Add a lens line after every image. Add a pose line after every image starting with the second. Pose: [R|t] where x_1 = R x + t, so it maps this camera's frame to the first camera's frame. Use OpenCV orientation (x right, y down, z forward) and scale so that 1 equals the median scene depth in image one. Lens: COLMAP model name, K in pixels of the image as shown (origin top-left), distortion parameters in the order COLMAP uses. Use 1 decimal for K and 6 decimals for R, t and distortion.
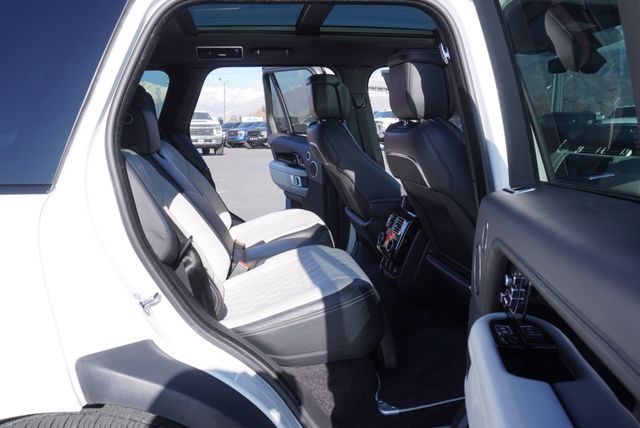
lens RADIAL K [[481.8, 0, 298.7], [0, 481.8, 207.7], [0, 0, 1]] dist [0.097081, 0.000026]
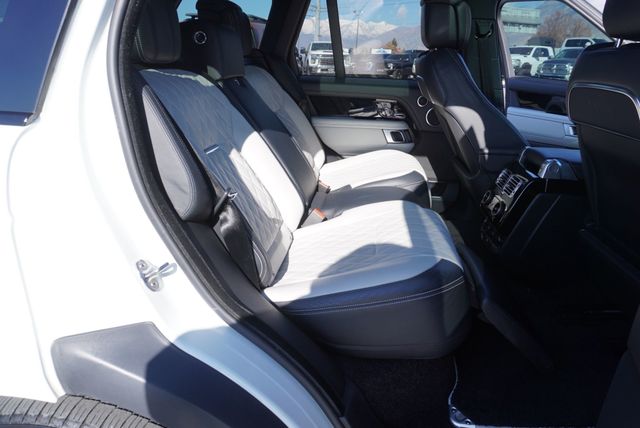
lens RADIAL K [[434.1, 0, 322.5], [0, 434.1, 201.8], [0, 0, 1]] dist [0.003652, 0.016675]
pose [[0.974394, 0.105264, -0.198686, 0.048811], [-0.073929, 0.984502, 0.159031, -0.030737], [0.212347, -0.140270, 0.967074, 0.239458]]
